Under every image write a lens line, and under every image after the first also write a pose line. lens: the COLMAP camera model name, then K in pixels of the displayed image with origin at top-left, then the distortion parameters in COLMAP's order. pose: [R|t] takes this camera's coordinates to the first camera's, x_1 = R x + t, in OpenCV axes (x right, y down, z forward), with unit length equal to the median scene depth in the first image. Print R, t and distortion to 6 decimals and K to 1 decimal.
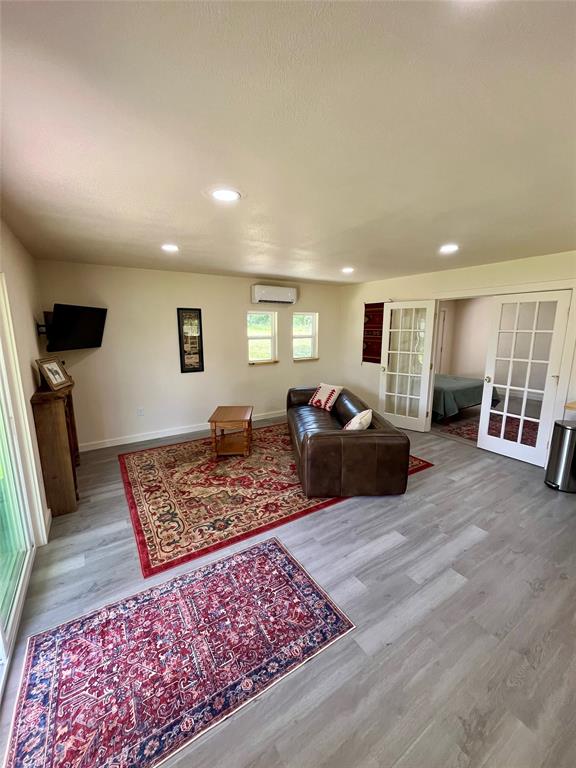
lens RADIAL K [[310.3, 0, 288.0], [0, 310.3, 384.0], [0, 0, 1]] dist [-0.000754, 0.000024]
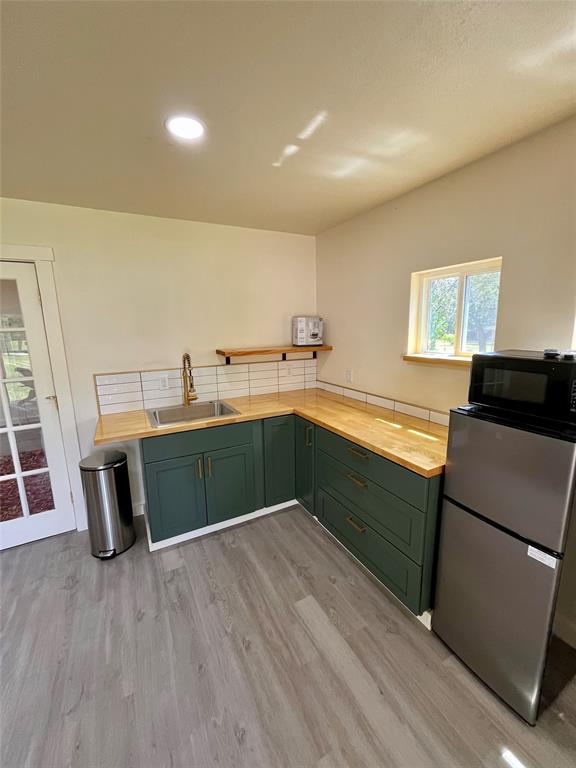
lens RADIAL K [[310.3, 0, 288.0], [0, 310.3, 384.0], [0, 0, 1]] dist [-0.000754, 0.000024]
pose [[0.068848, -0.191648, 0.979046, 0.285180], [0.201754, 0.963772, 0.174470, -0.069062], [-0.977013, 0.185514, 0.105020, 0.469317]]
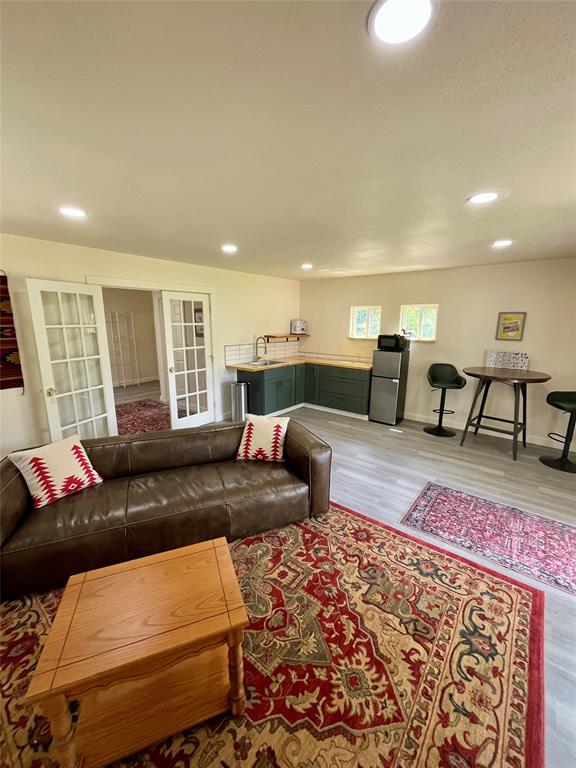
lens RADIAL K [[306.5, 0, 288.0], [0, 306.5, 384.0], [0, 0, 1]] dist [0.007254, 0.000006]
pose [[-0.323747, -0.201178, 0.924508, -0.608284], [0.163893, 0.950437, 0.264213, -0.229804], [-0.931841, 0.237059, -0.274729, 1.168218]]
